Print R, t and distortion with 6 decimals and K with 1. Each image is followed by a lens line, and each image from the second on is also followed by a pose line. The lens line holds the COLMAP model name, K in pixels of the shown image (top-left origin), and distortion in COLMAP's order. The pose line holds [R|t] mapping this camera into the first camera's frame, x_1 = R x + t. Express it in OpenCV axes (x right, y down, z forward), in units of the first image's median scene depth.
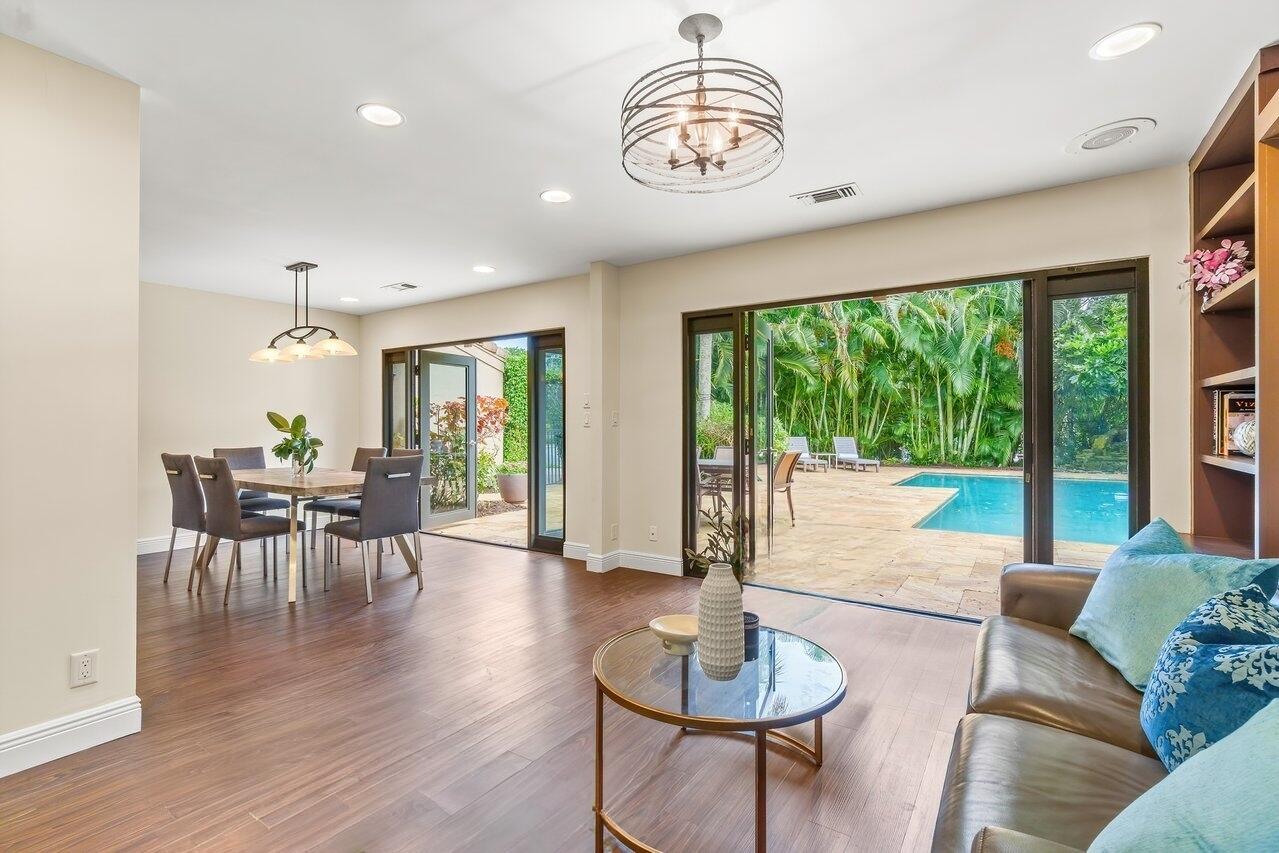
lens RADIAL K [[562.7, 0, 621.9], [0, 562.7, 423.4], [0, 0, 1]] dist [0.002155, 0.000312]
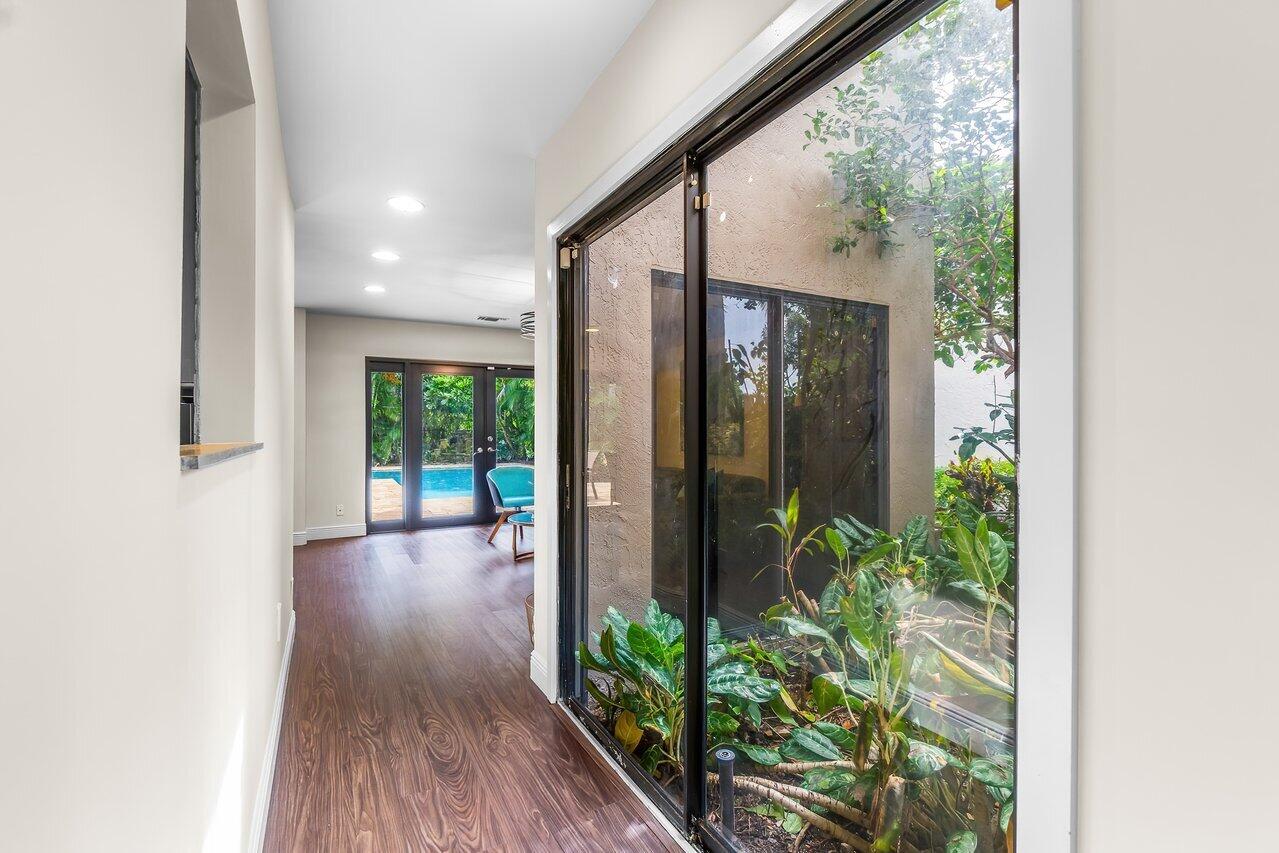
lens RADIAL K [[562.7, 0, 621.9], [0, 562.7, 423.4], [0, 0, 1]] dist [0.002155, 0.000312]
pose [[0.430084, 0.005678, 0.902771, -0.374848], [0.011194, 0.999870, -0.011622, 0.002685], [-0.902719, 0.015104, 0.429965, -0.093582]]
